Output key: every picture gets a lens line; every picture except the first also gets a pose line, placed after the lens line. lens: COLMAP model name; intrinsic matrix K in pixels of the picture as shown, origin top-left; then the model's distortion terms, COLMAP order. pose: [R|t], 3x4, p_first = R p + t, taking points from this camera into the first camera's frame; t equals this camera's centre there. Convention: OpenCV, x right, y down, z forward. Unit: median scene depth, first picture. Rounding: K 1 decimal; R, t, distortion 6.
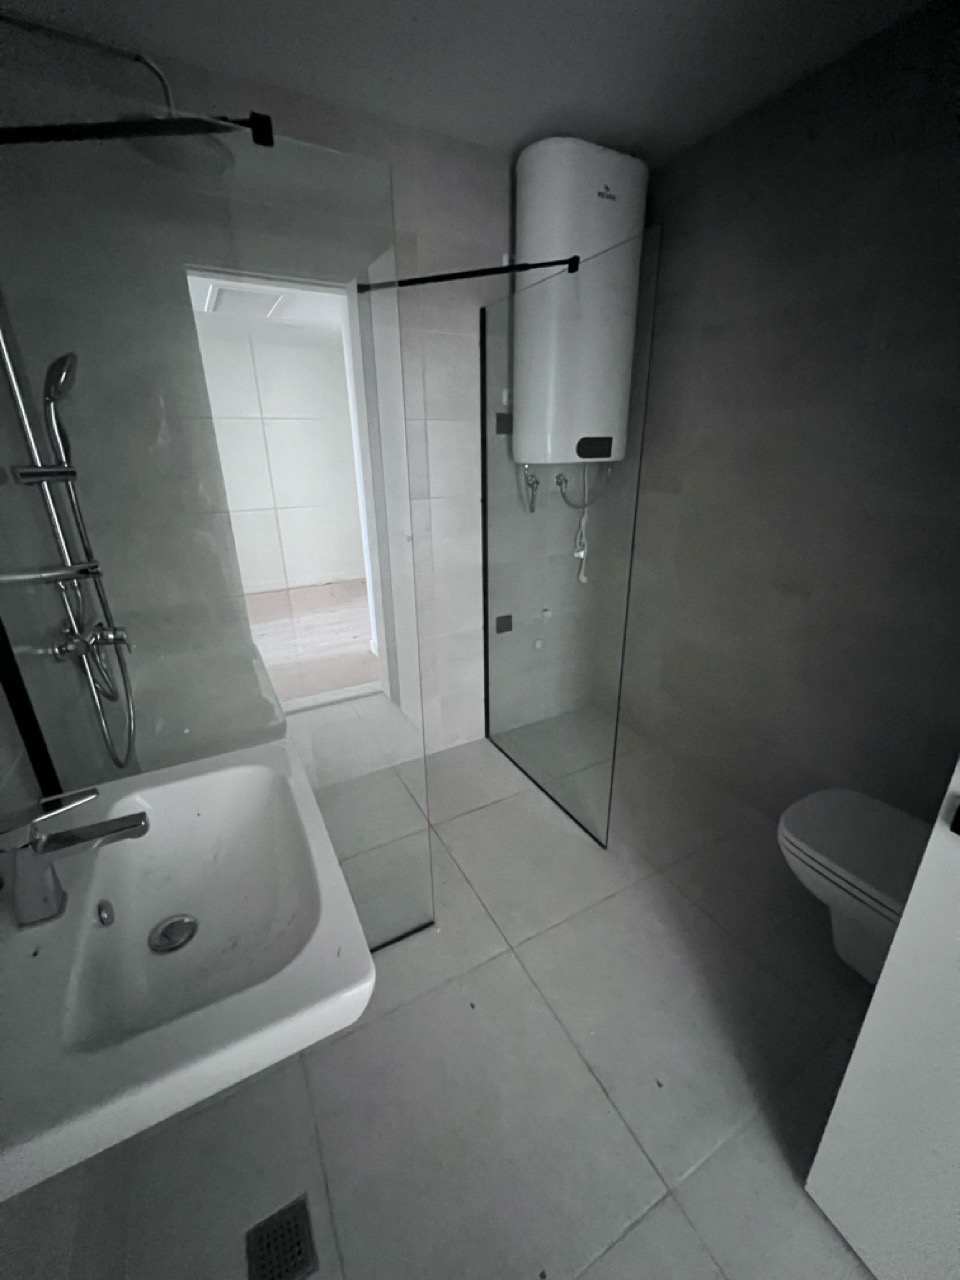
lens RADIAL K [[510.1, 0, 479.1], [0, 510.1, 637.2], [0, 0, 1]] dist [0.000686, 0.000015]
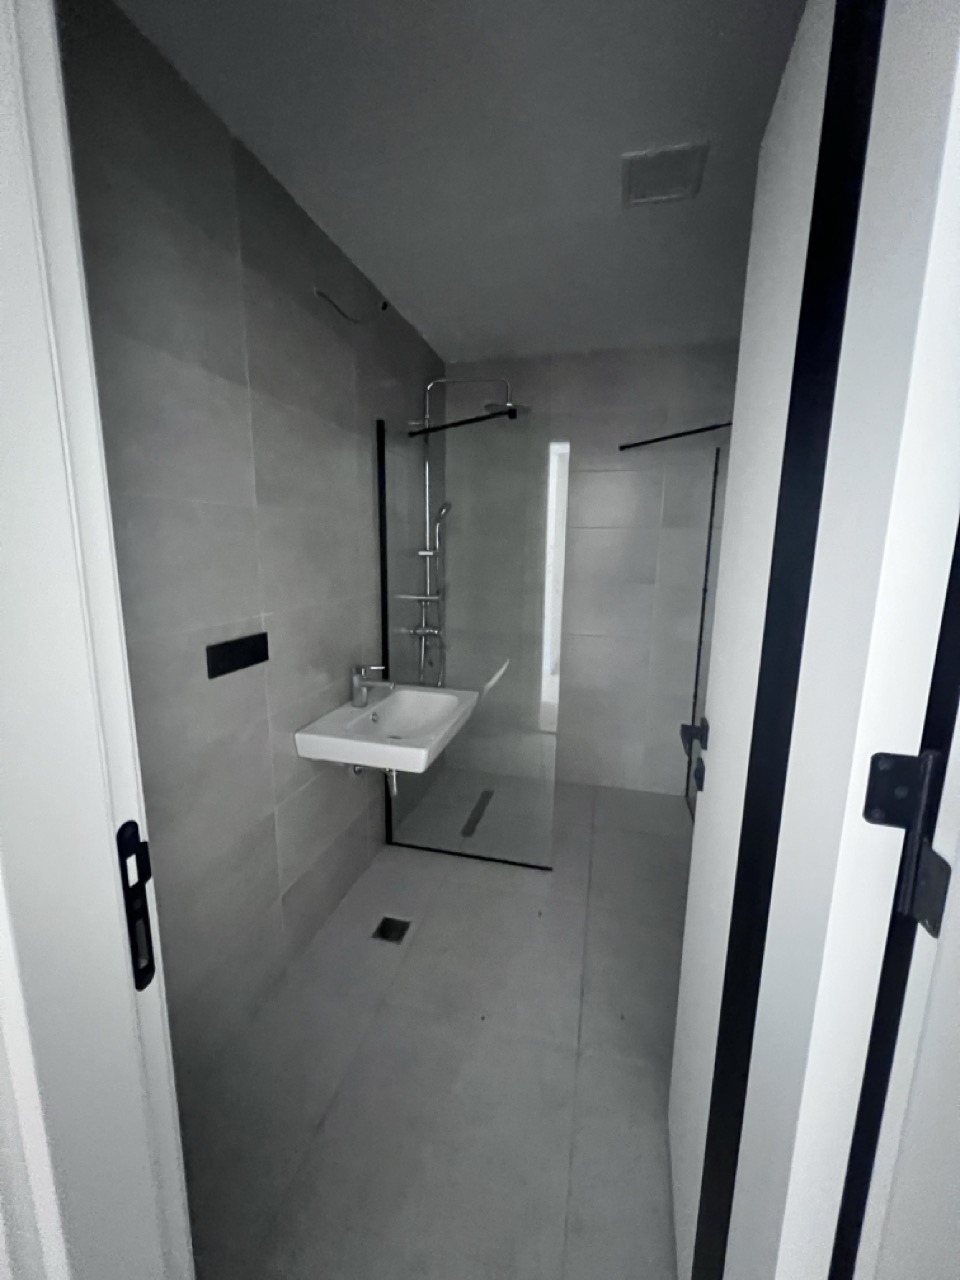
lens RADIAL K [[510.1, 0, 481.1], [0, 510.1, 637.4], [0, 0, 1]] dist [0.000686, 0.000015]
pose [[0.730583, 0.140252, -0.668265, 0.805132], [-0.259630, 0.962230, -0.081894, 0.146305], [0.631538, 0.233332, 0.739402, -0.392911]]
